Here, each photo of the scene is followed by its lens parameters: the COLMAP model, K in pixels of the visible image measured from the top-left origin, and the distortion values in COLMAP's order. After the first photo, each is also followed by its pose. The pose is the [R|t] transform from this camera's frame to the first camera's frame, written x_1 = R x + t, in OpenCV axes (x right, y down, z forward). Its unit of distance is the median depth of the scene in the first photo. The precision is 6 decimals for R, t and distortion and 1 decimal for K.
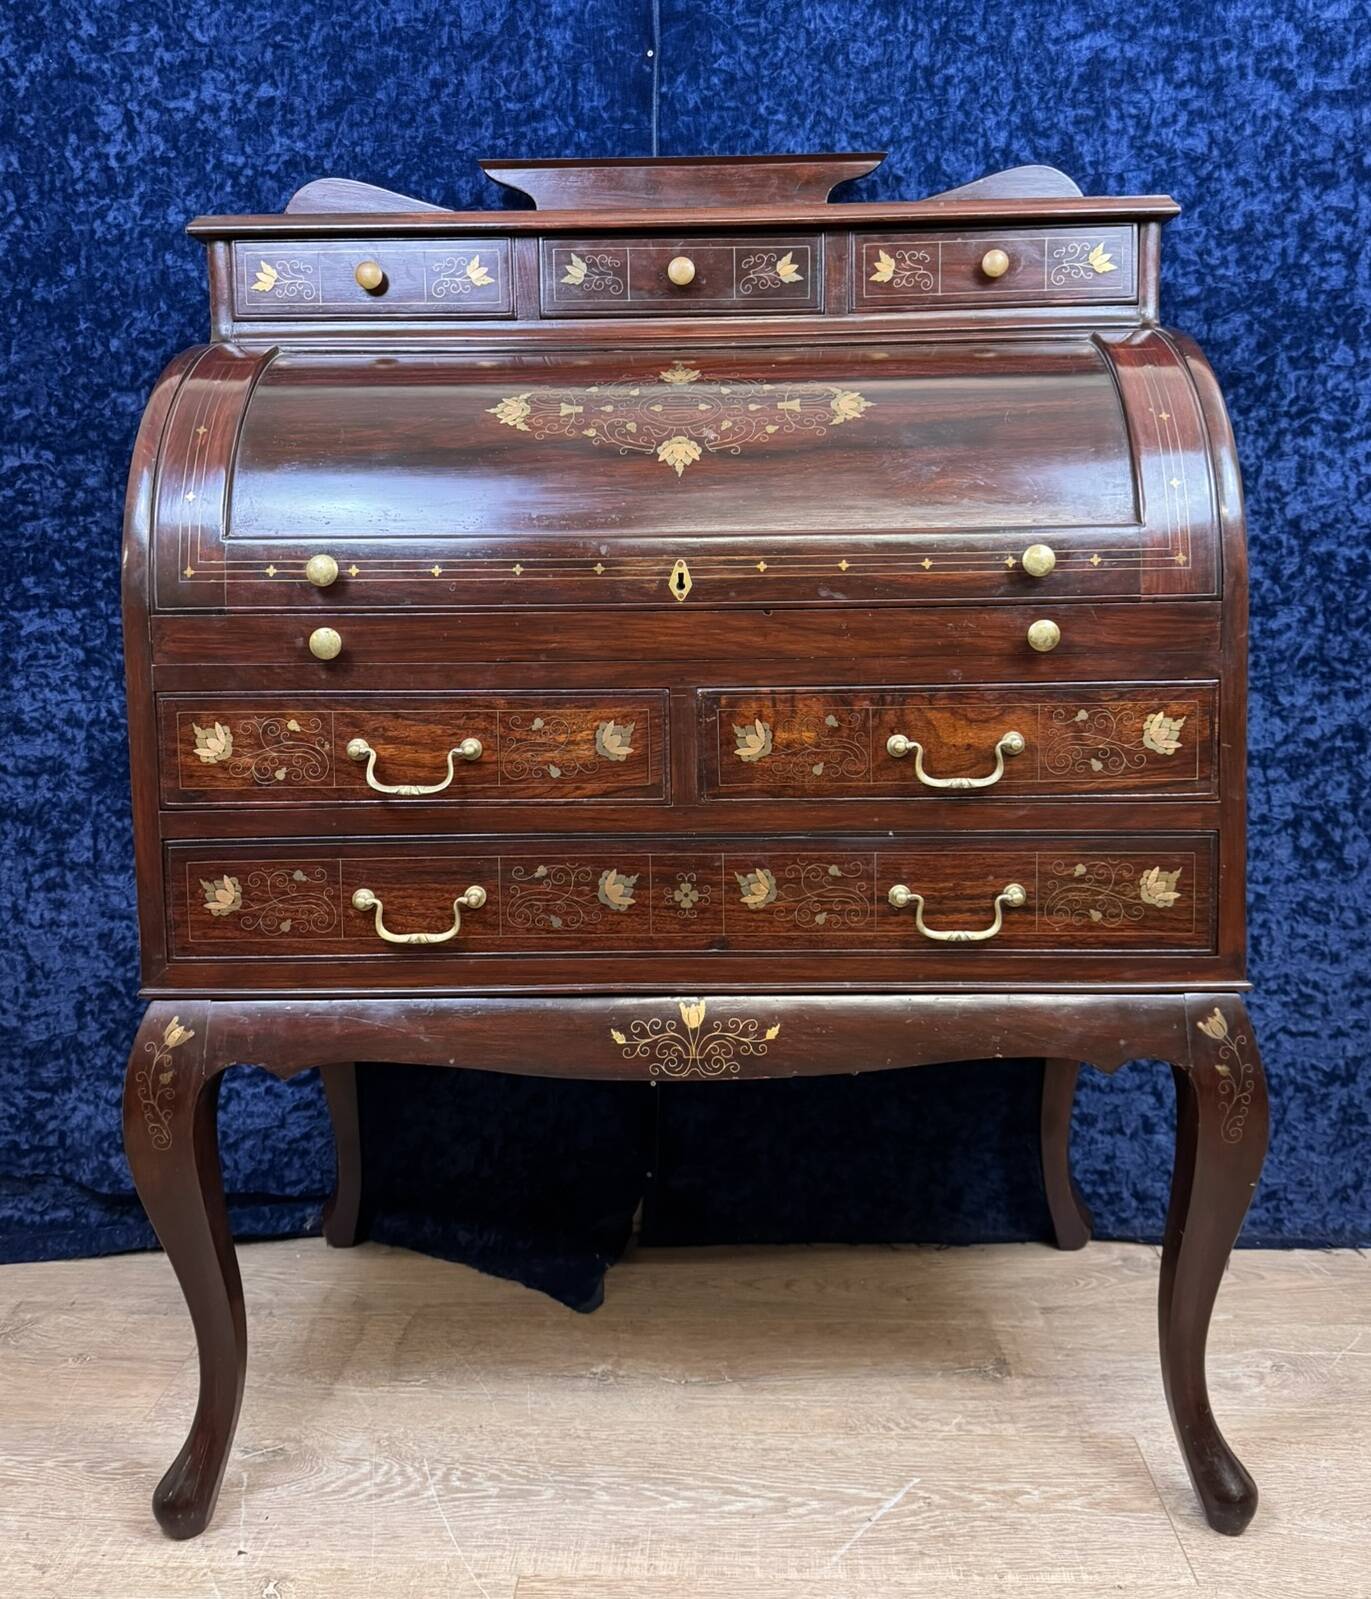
lens RADIAL K [[1448.4, 0, 678.5], [0, 1448.4, 761.1], [0, 0, 1]] dist [0.013186, -0.026134]
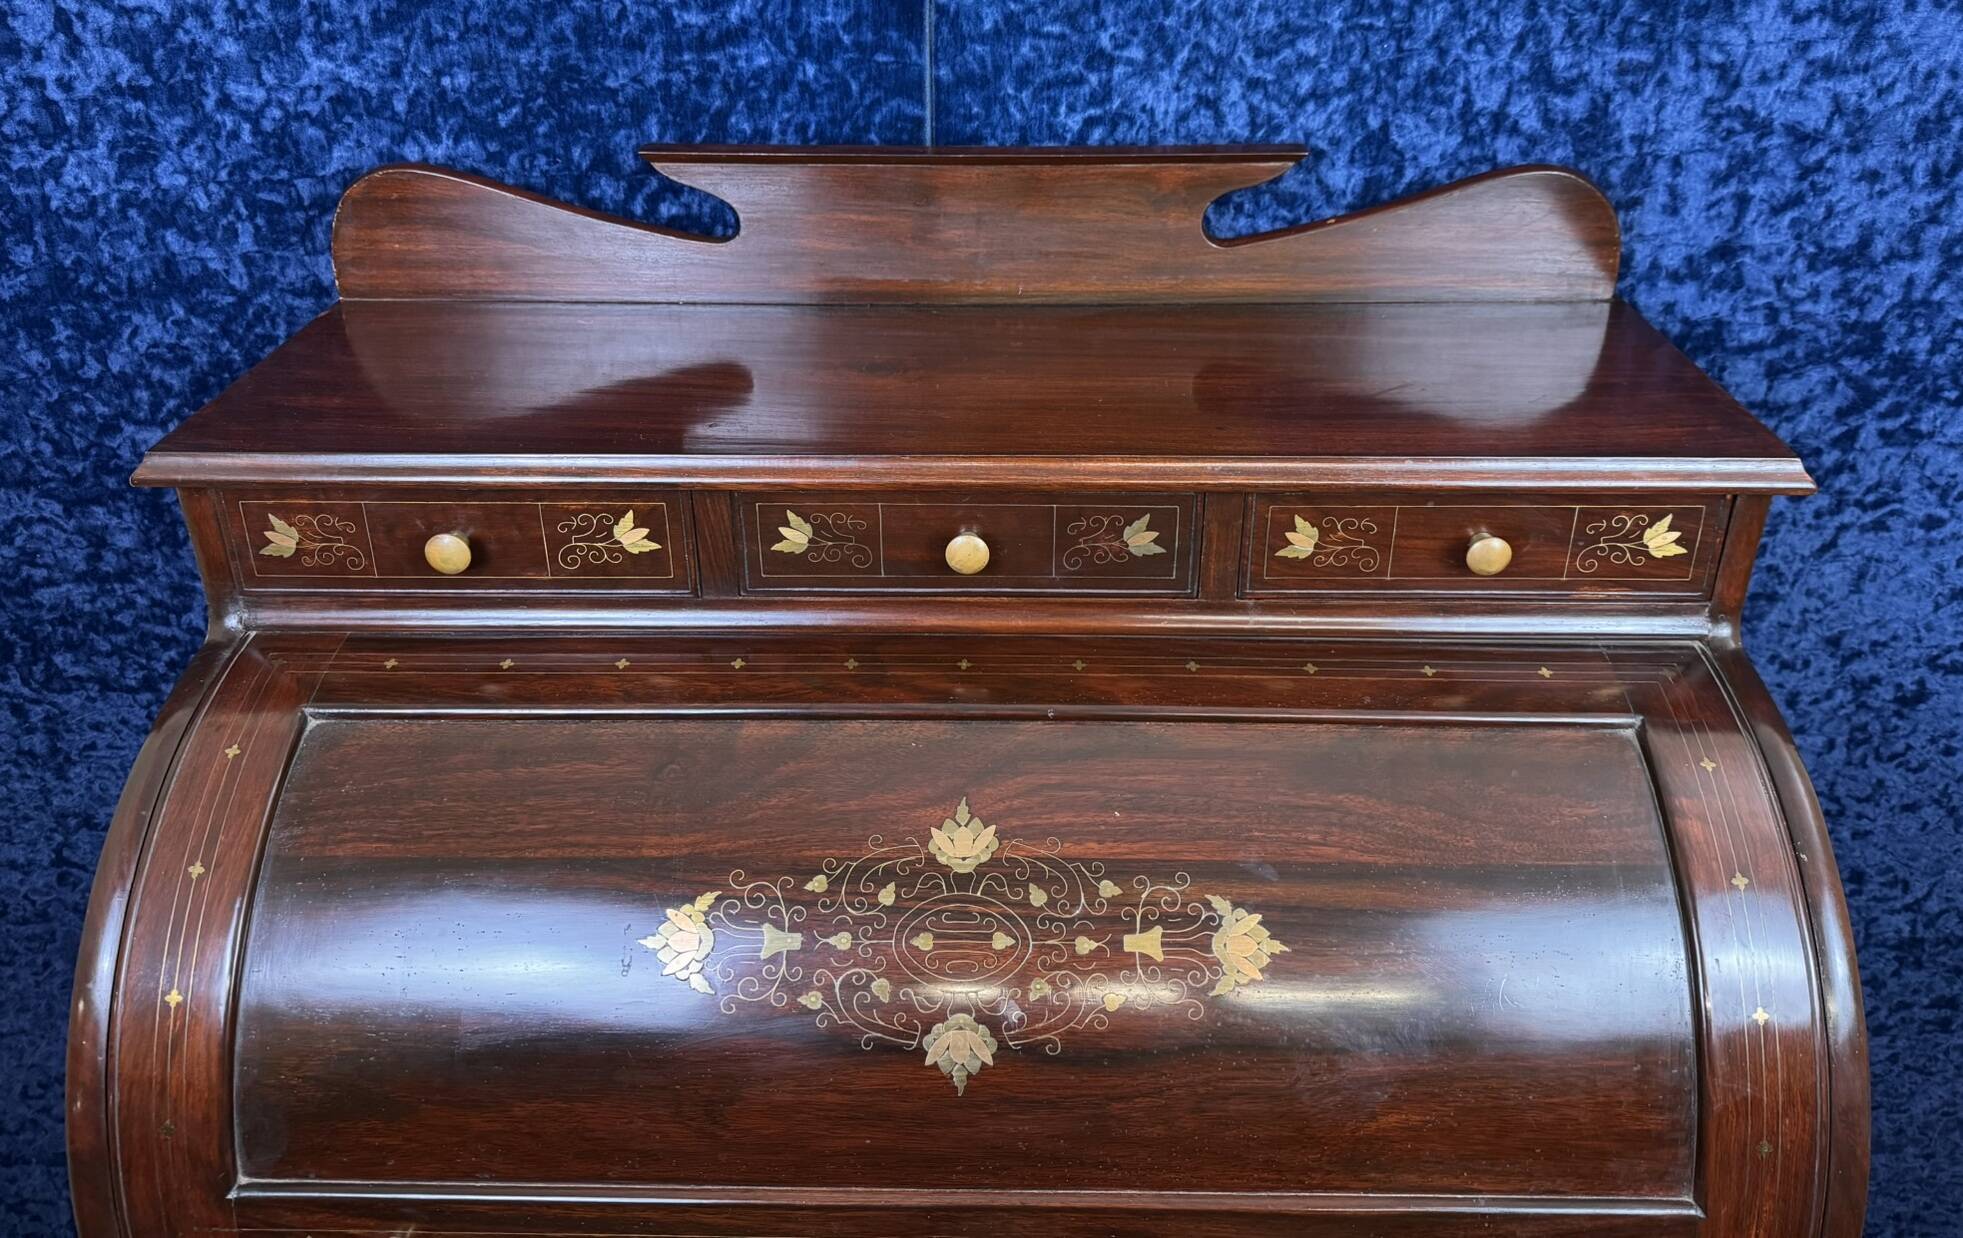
lens RADIAL K [[1394.6, 0, 979.0], [0, 1394.6, 478.8], [0, 0, 1]] dist [0.018991, -0.032556]
pose [[0.999946, 0.006684, 0.007932, 0.001771], [-0.008867, 0.947590, 0.319367, -0.456488], [-0.005382, -0.319420, 0.947598, 0.384928]]
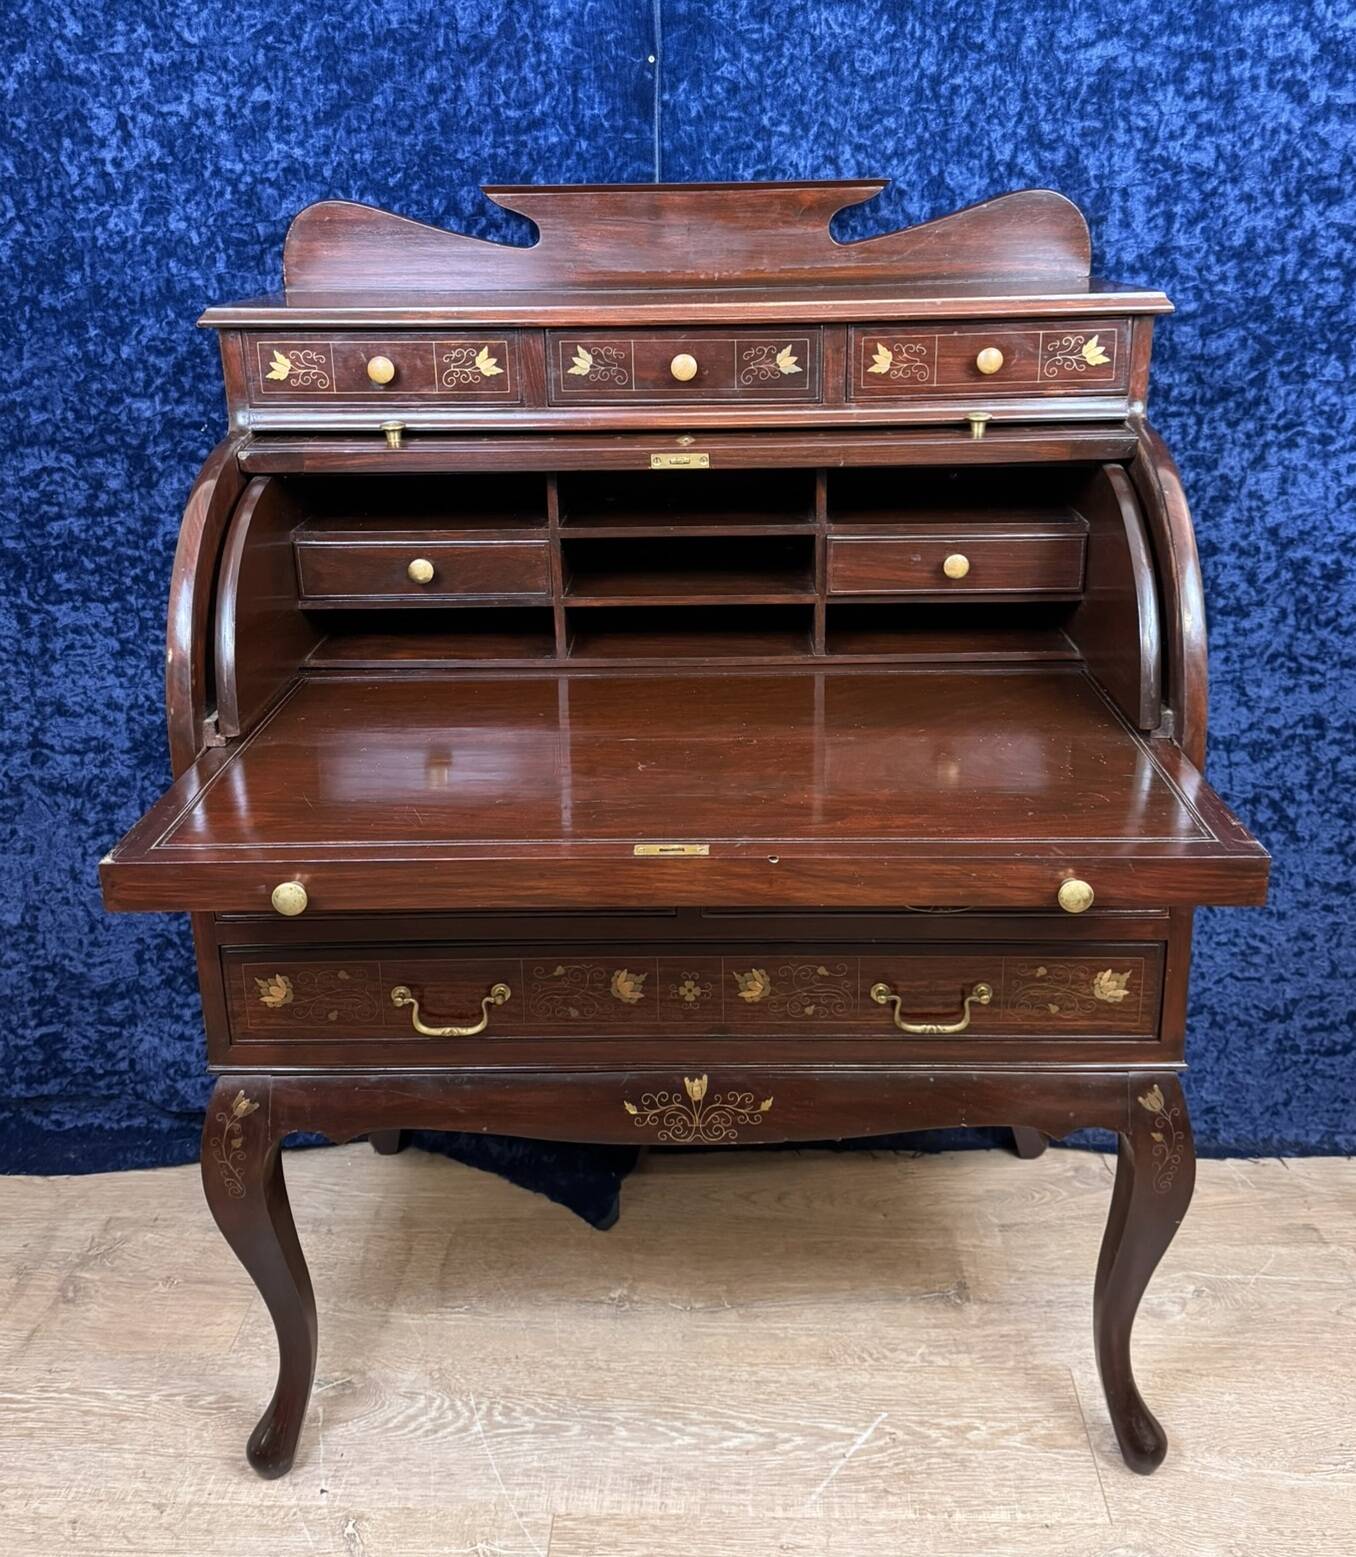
lens RADIAL K [[1400.3, 0, 686.4], [0, 1400.3, 673.7], [0, 0, 1]] dist [0.041274, -0.068468]
pose [[0.999992, -0.003480, 0.002084, 0.000673], [0.003025, 0.982098, 0.188344, -0.257174], [-0.002702, -0.188336, 0.982101, -0.010791]]
